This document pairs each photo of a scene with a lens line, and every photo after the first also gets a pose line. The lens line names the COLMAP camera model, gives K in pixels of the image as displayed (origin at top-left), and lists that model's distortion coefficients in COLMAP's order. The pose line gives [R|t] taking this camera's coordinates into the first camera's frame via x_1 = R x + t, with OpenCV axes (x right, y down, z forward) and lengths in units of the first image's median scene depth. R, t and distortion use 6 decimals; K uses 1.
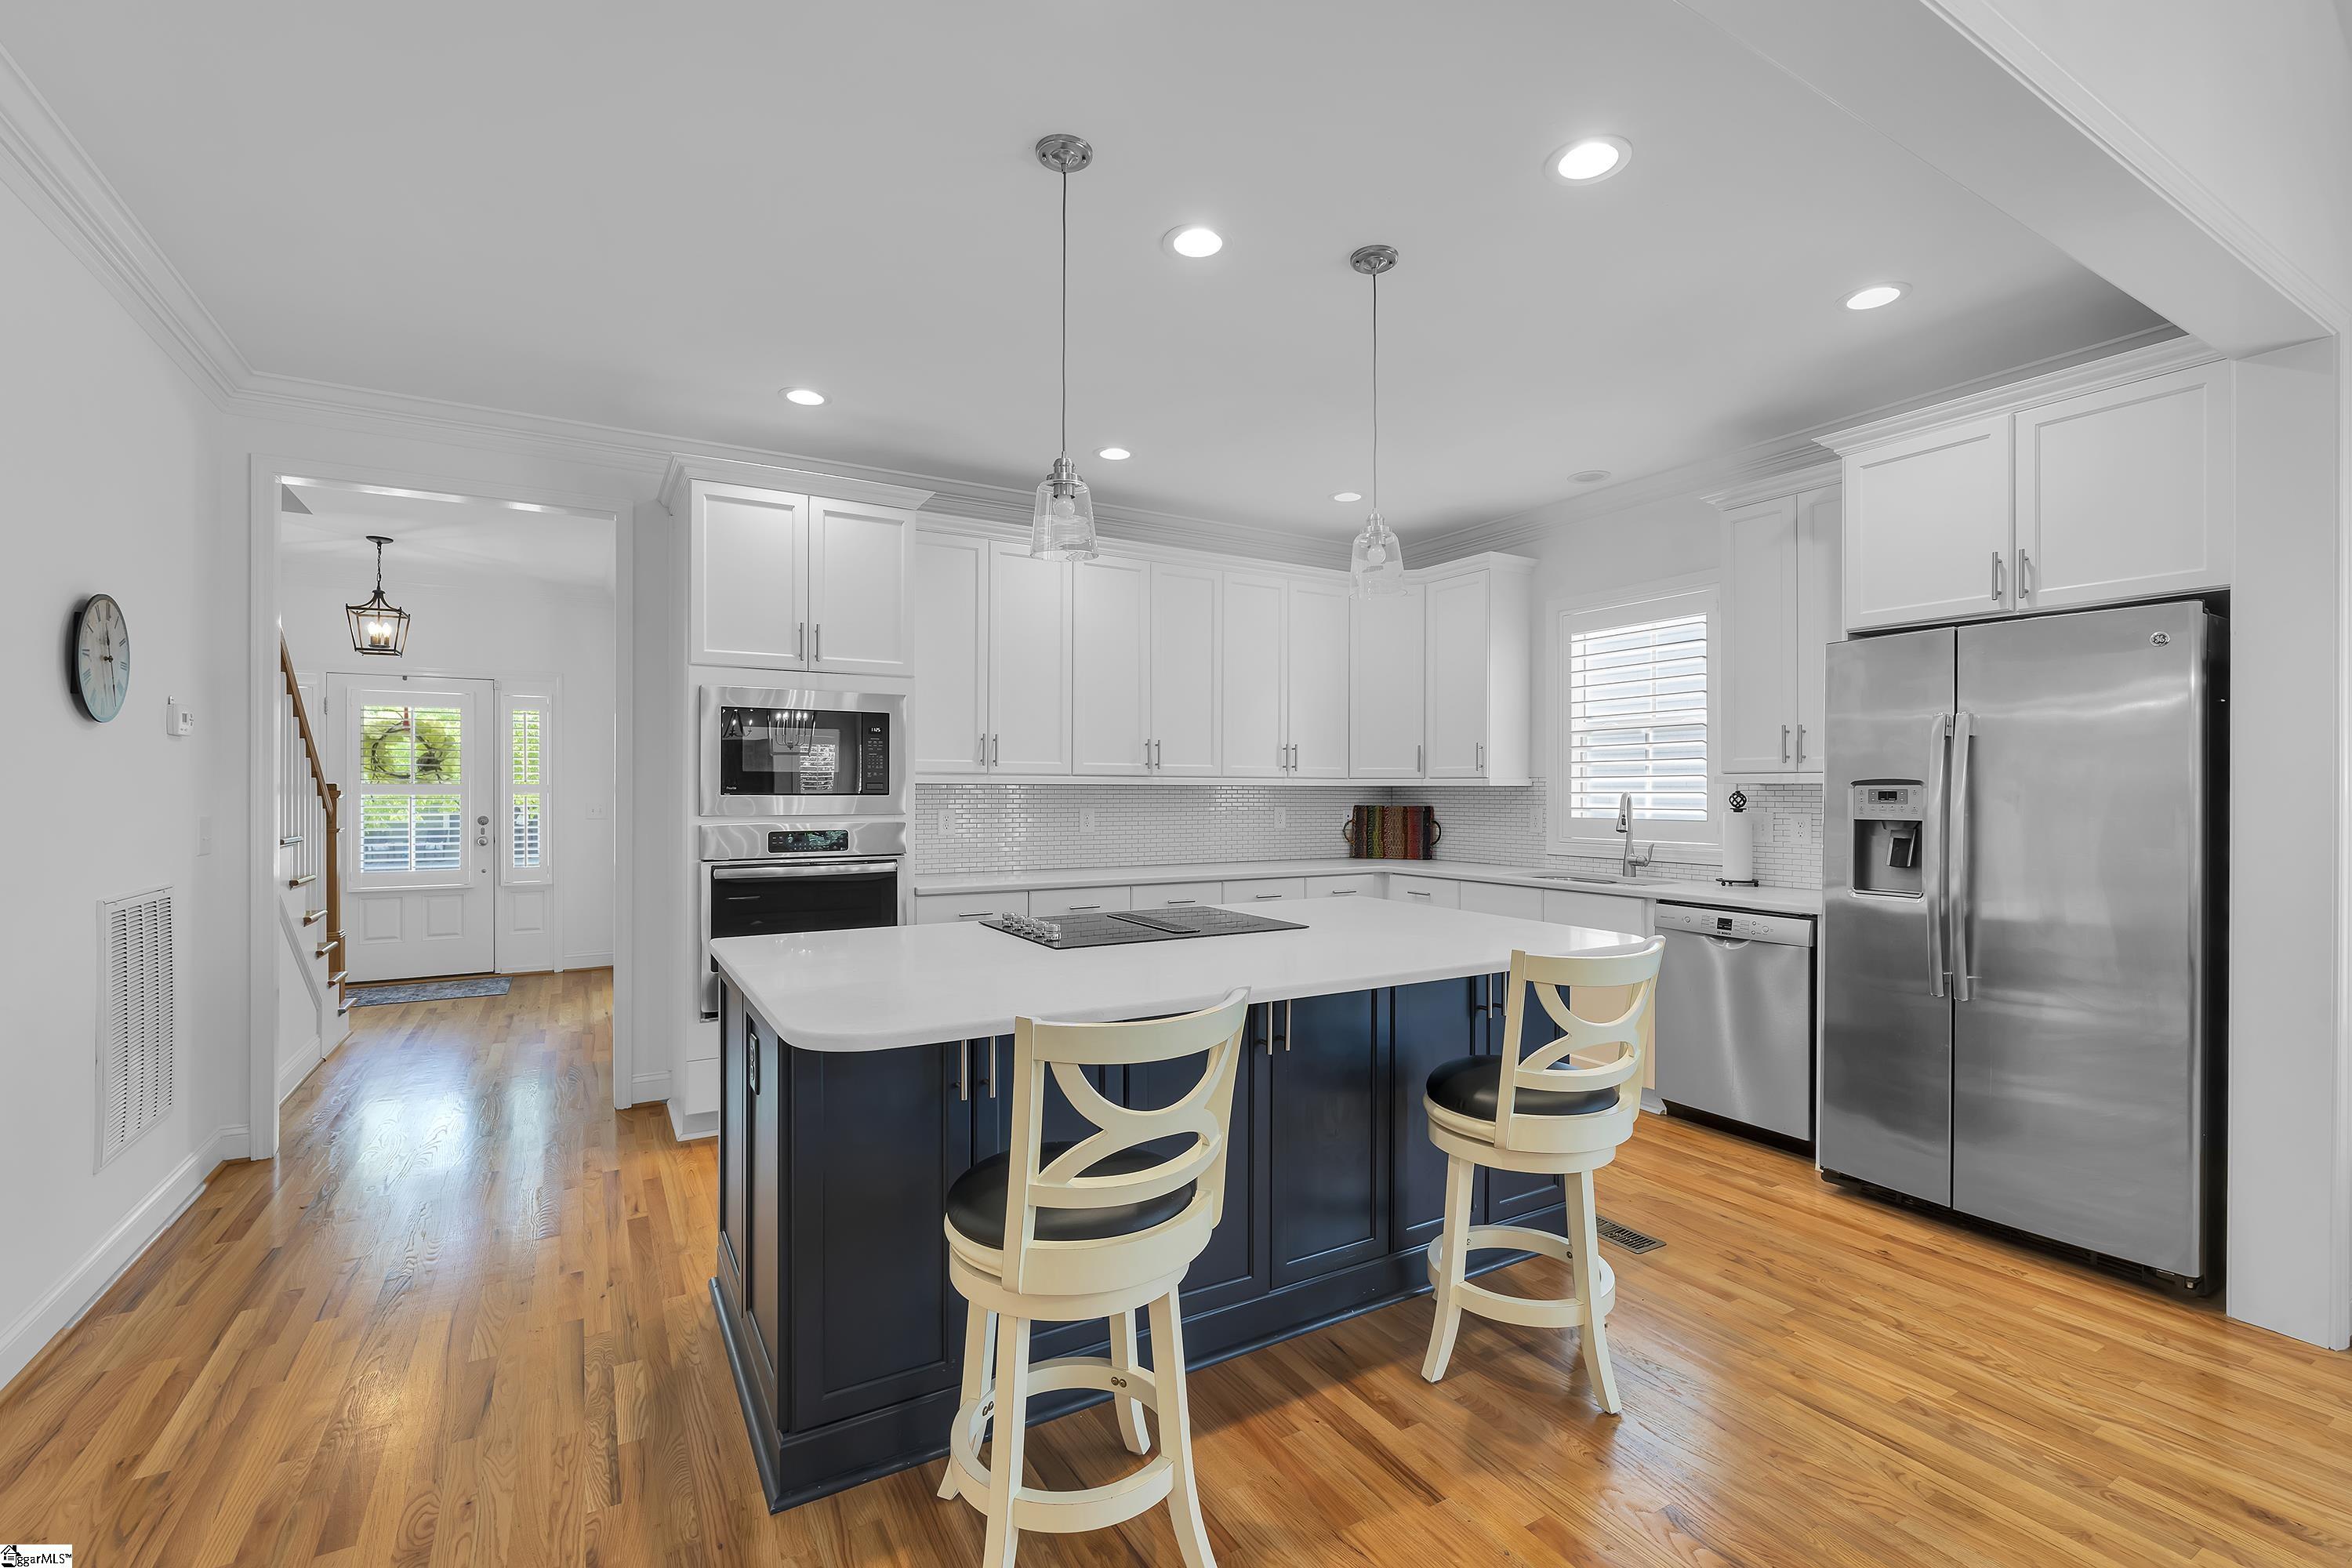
lens RADIAL K [[1026.0, 0, 1170.2], [0, 1026.0, 791.3], [0, 0, 1]] dist [-0.003305, 0.000033]
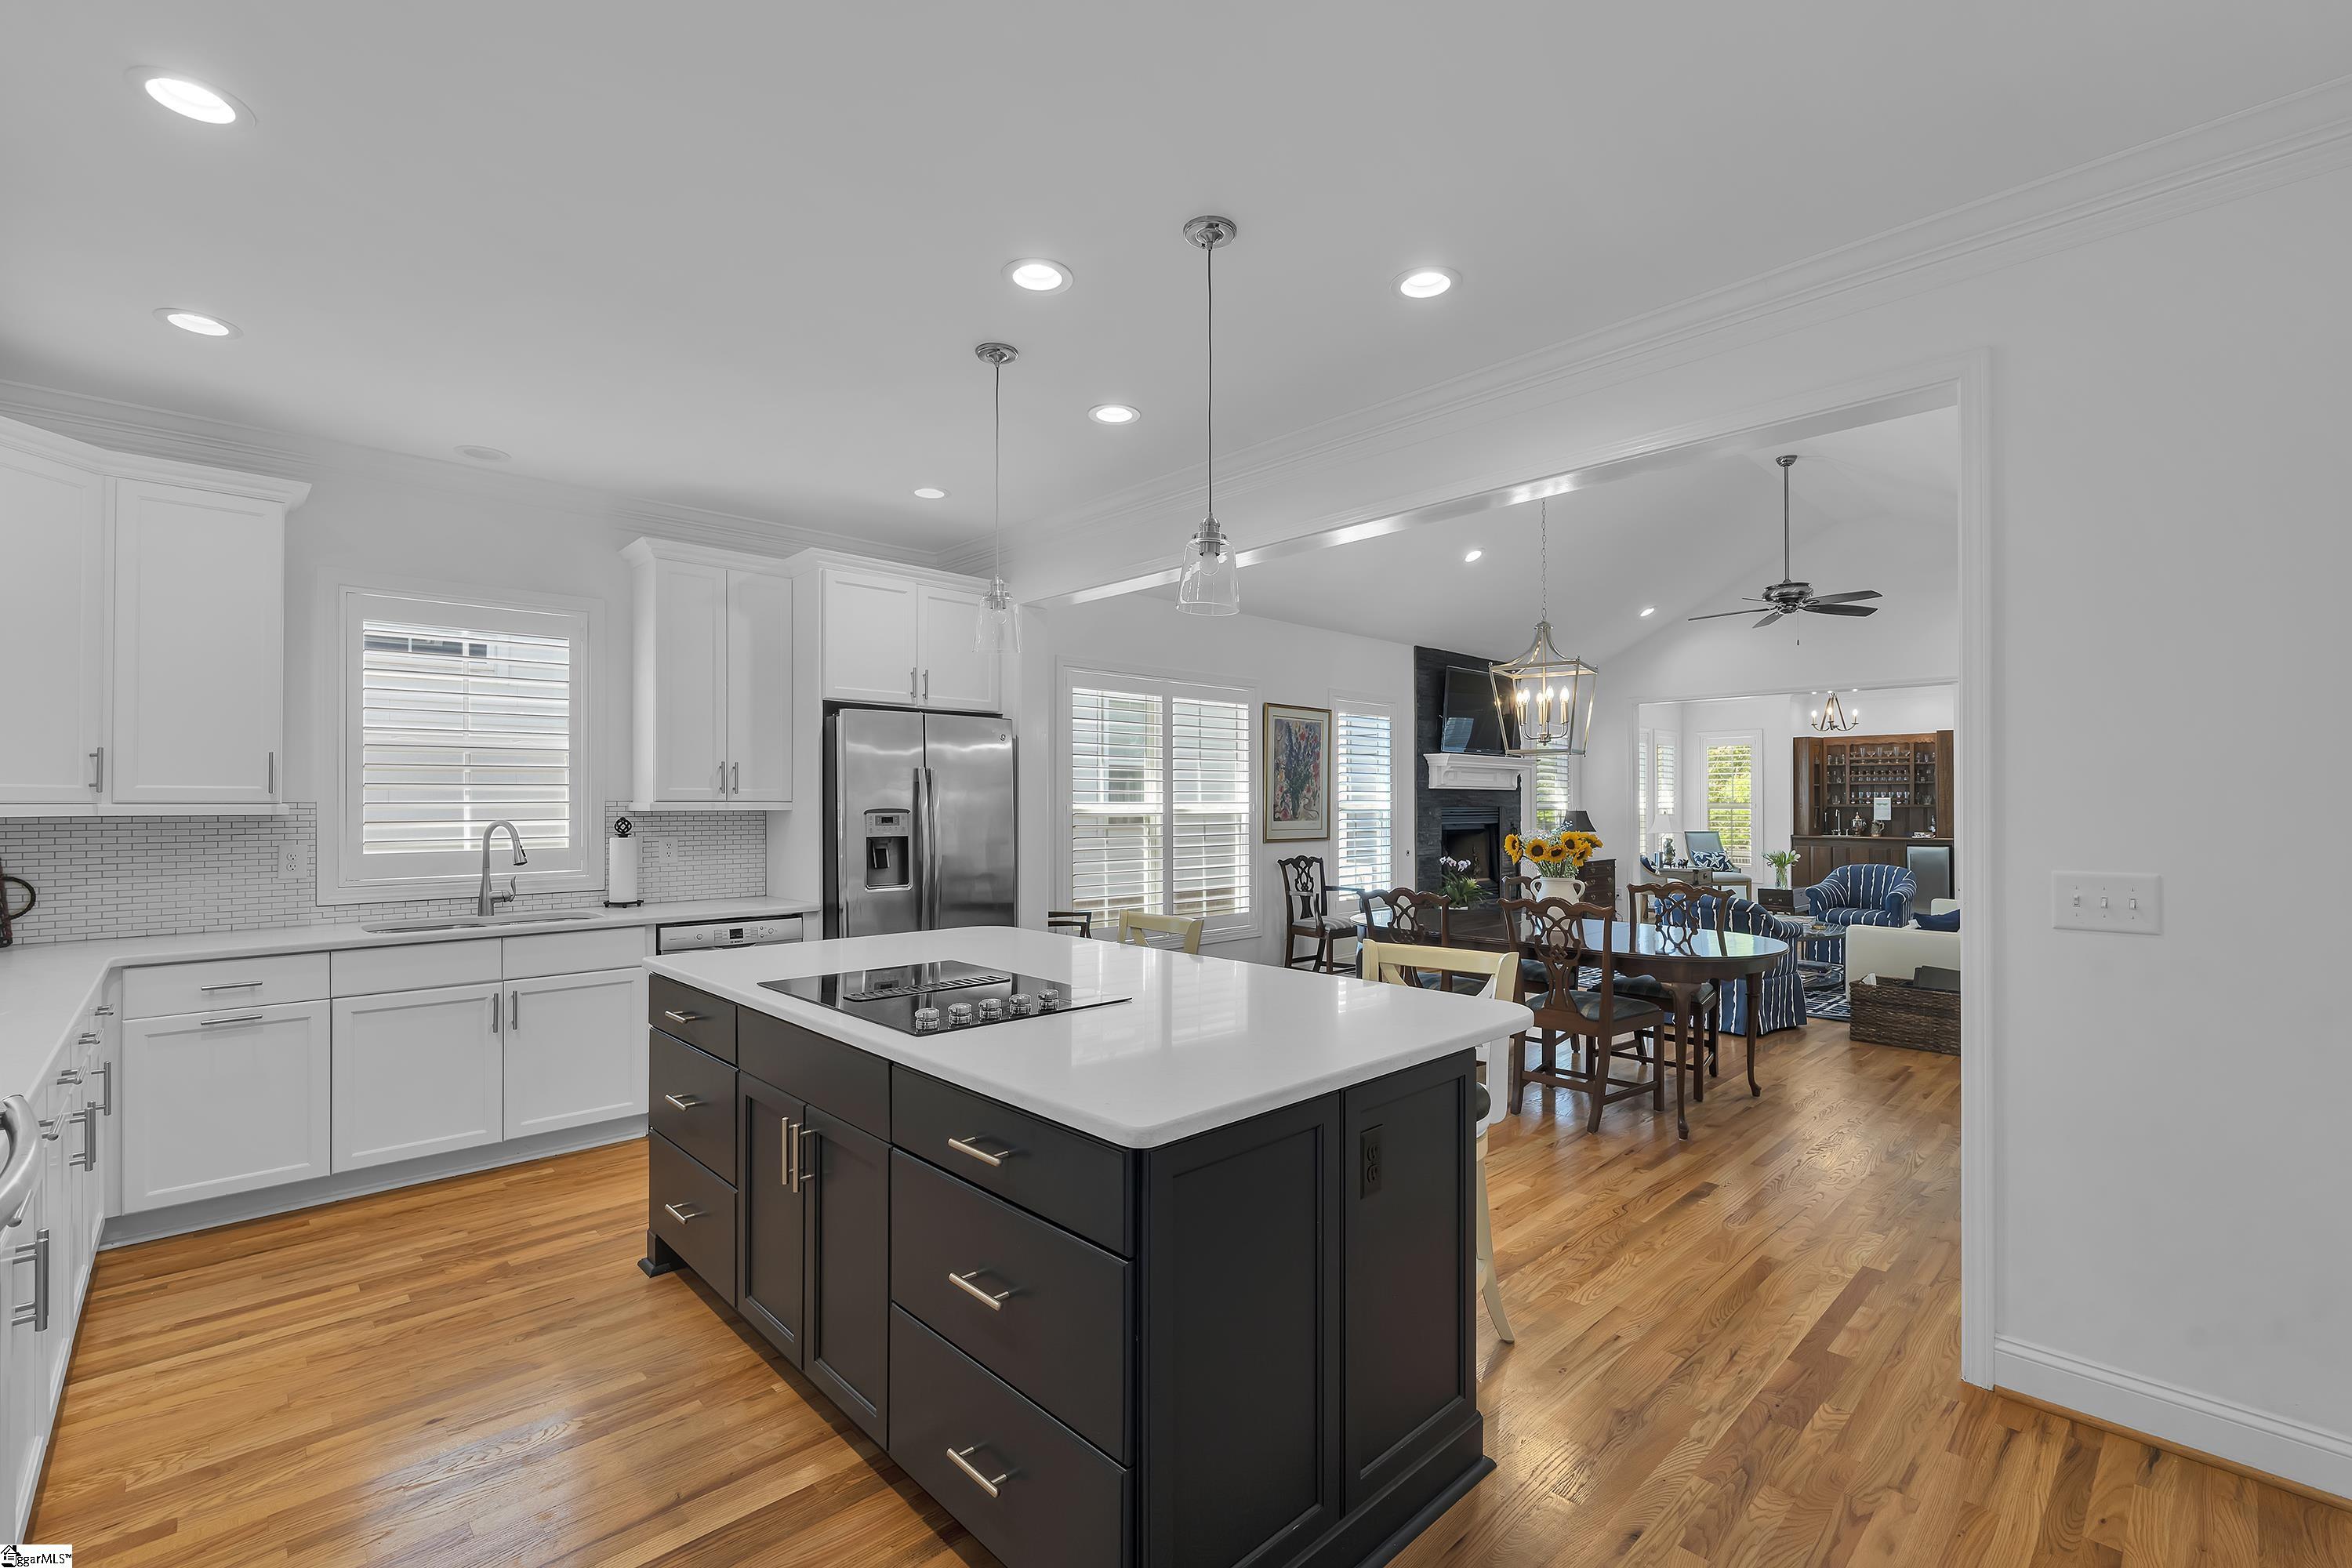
lens RADIAL K [[1026.0, 0, 1170.2], [0, 1026.0, 791.3], [0, 0, 1]] dist [-0.003305, 0.000033]
pose [[-0.230273, 0.007436, 0.973098, -0.772445], [0.001772, 0.999972, -0.007222, -0.023843], [-0.973124, 0.000062, -0.230280, 0.879701]]
